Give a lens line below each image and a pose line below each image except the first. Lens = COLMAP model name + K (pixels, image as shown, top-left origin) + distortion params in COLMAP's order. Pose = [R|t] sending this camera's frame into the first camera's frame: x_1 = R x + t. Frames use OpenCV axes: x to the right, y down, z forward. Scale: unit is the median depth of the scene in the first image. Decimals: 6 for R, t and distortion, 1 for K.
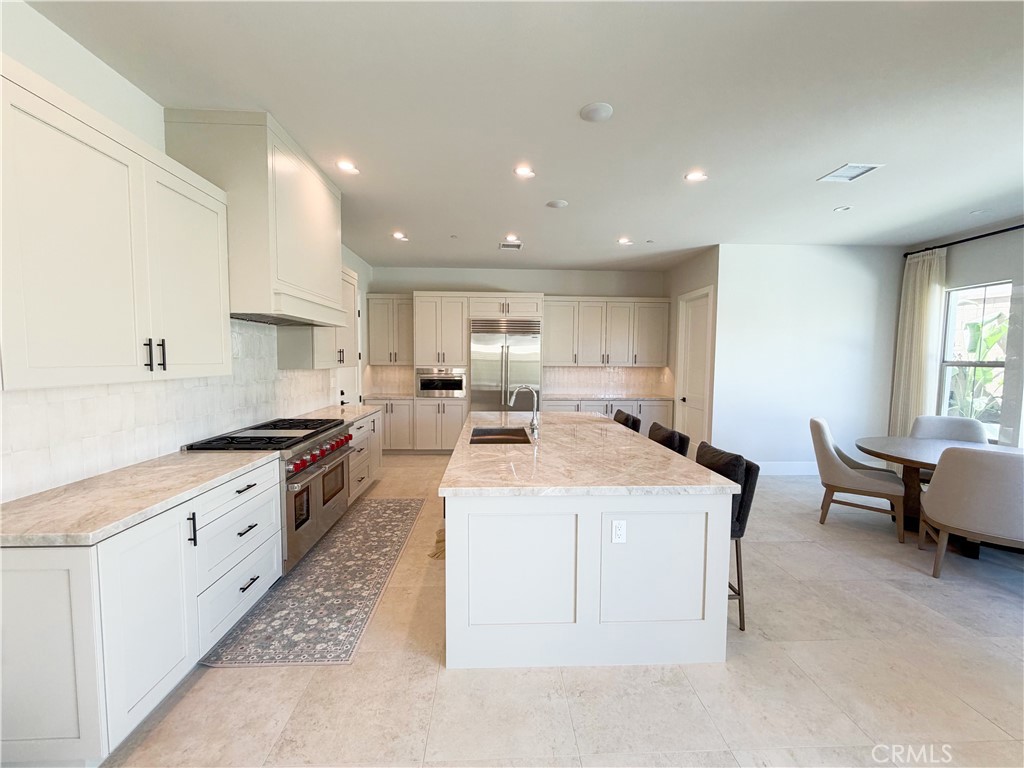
lens RADIAL K [[407.2, 0, 515.0], [0, 407.2, 382.7], [0, 0, 1]] dist [-0.001027, -0.000114]
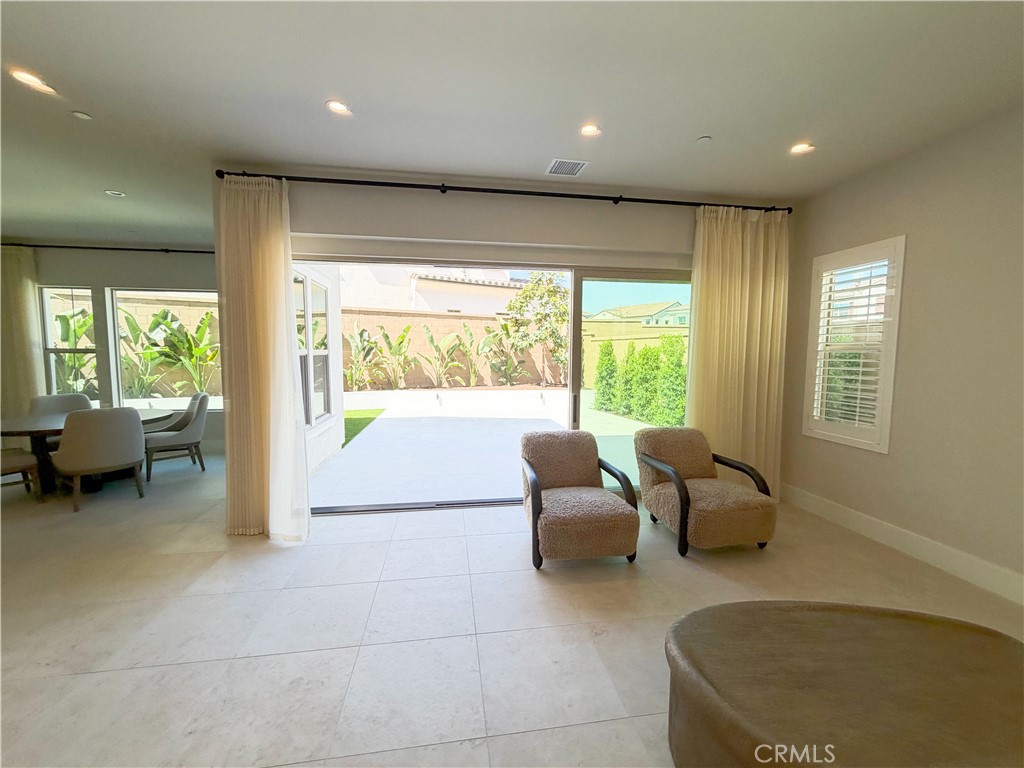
lens RADIAL K [[407.2, 0, 509.3], [0, 407.2, 385.4], [0, 0, 1]] dist [-0.001027, -0.000114]
pose [[-0.107144, -0.088783, 0.990272, -0.190832], [0.053295, 0.994060, 0.094889, 0.008376], [-0.992814, 0.062944, -0.101776, -0.142746]]
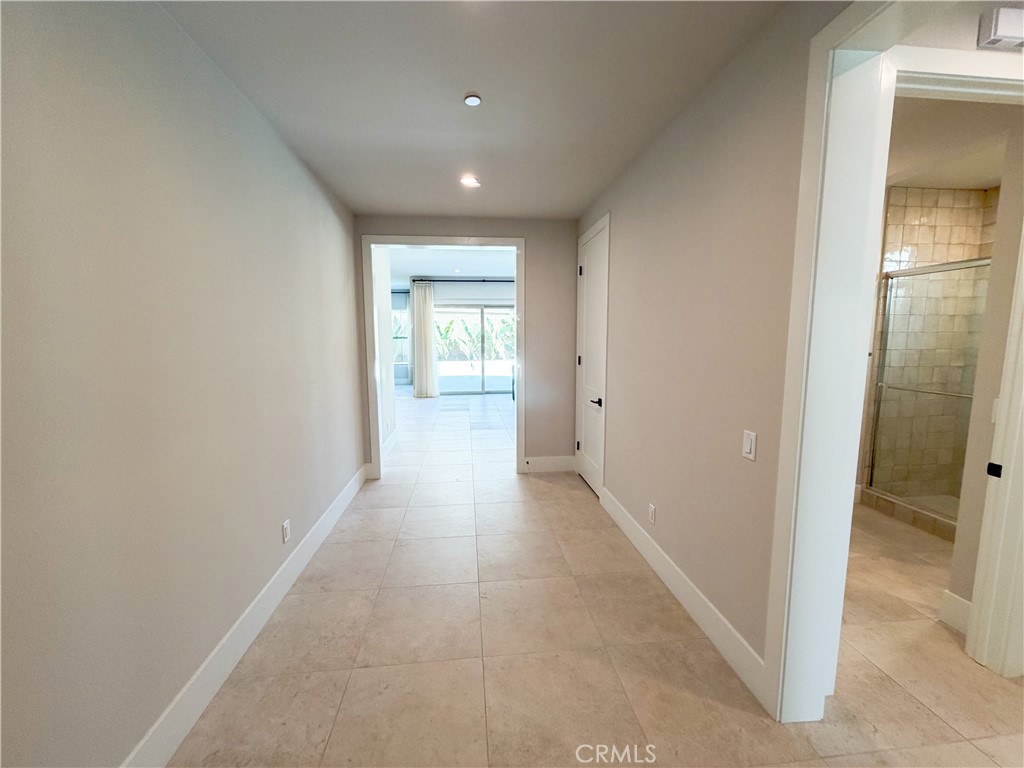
lens RADIAL K [[407.2, 0, 510.5], [0, 407.2, 383.0], [0, 0, 1]] dist [-0.001027, -0.000114]
pose [[-0.061690, -0.118690, 0.991013, -1.359073], [0.065655, 0.990271, 0.122688, 0.004514], [-0.995934, 0.072634, -0.053298, -0.119878]]
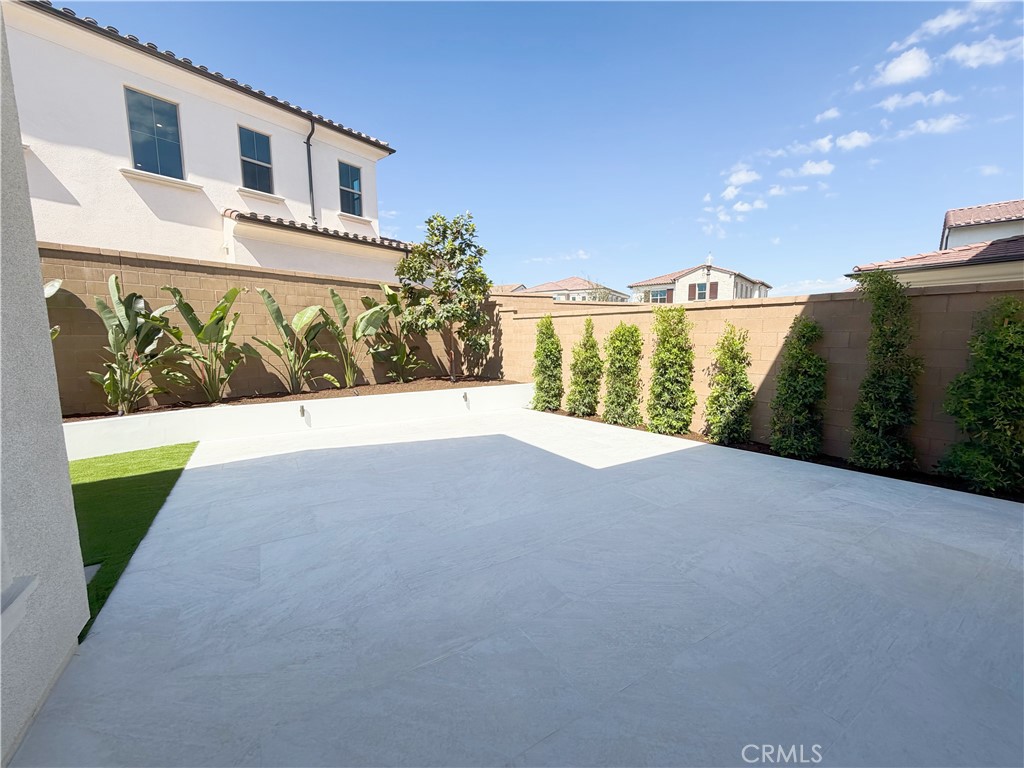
lens RADIAL K [[407.2, 0, 509.9], [0, 407.2, 385.4], [0, 0, 1]] dist [-0.001027, -0.000114]
pose [[-0.483995, -0.110230, 0.868100, 0.491706], [0.055655, 0.986148, 0.156250, 0.008979], [-0.873299, 0.123939, -0.471156, 0.023653]]
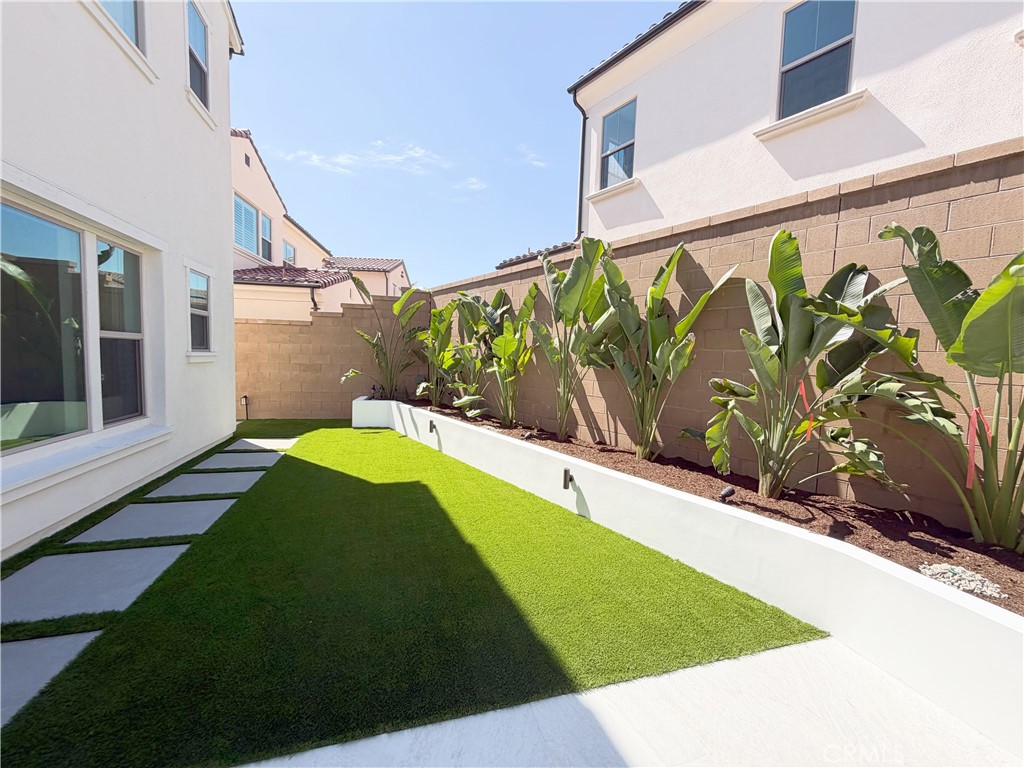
lens RADIAL K [[407.2, 0, 506.8], [0, 407.2, 383.3], [0, 0, 1]] dist [-0.001027, -0.000114]
pose [[0.971298, 0.005387, 0.237803, 1.383683], [-0.008339, 0.999900, 0.011410, 0.031895], [-0.237718, -0.013065, 0.971246, -0.048802]]
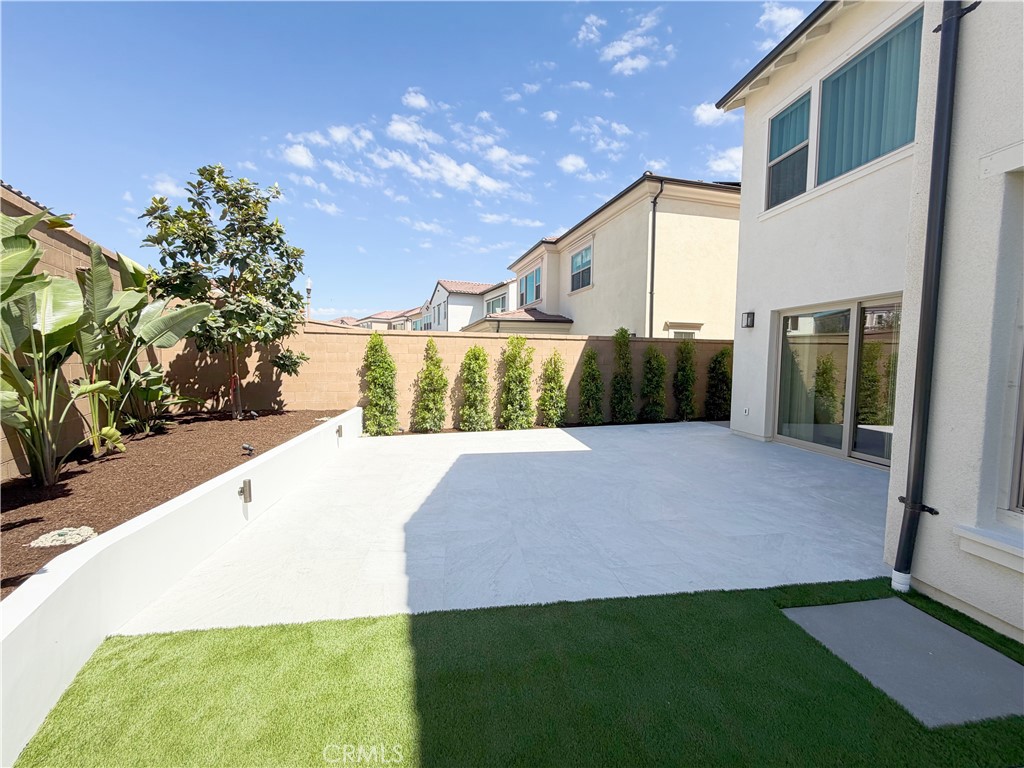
lens RADIAL K [[407.2, 0, 509.3], [0, 407.2, 385.3], [0, 0, 1]] dist [-0.001027, -0.000114]
pose [[-0.995490, -0.011730, -0.094138, 1.451190], [-0.023621, 0.991721, 0.126218, -0.012152], [0.091878, 0.127873, -0.987526, 0.613826]]
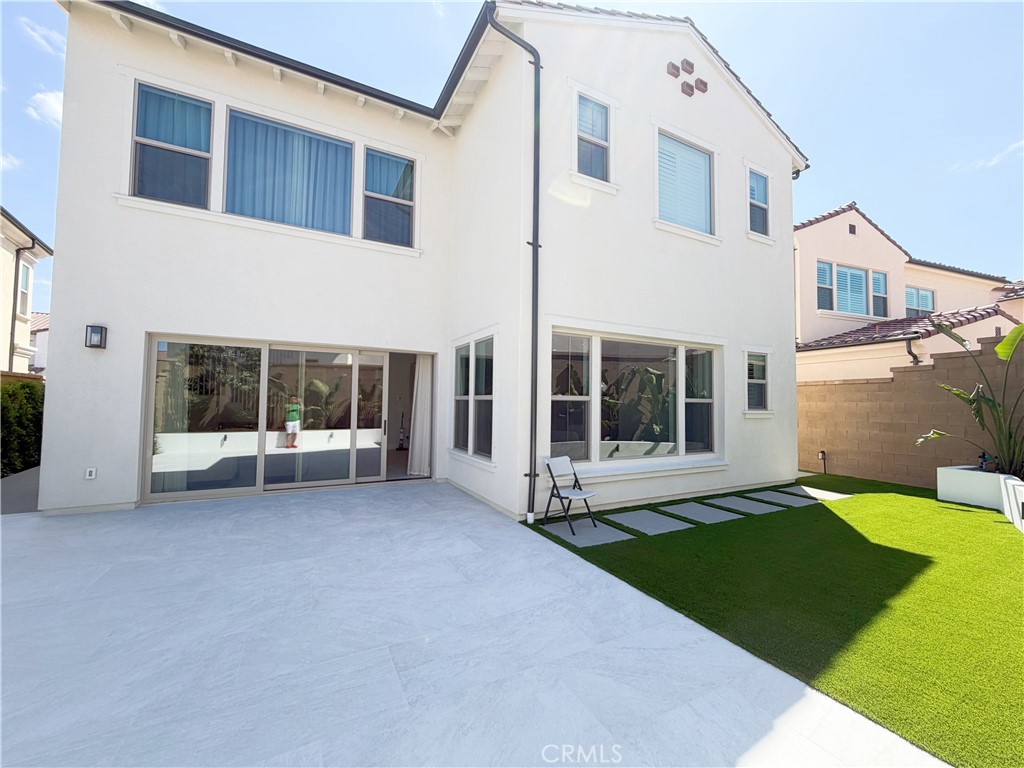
lens RADIAL K [[407.2, 0, 510.8], [0, 407.2, 384.7], [0, 0, 1]] dist [-0.001027, -0.000114]
pose [[0.418323, -0.042902, -0.907284, 1.746328], [-0.062787, 0.995129, -0.076005, 0.040573], [0.906126, 0.088760, 0.413592, -0.190139]]
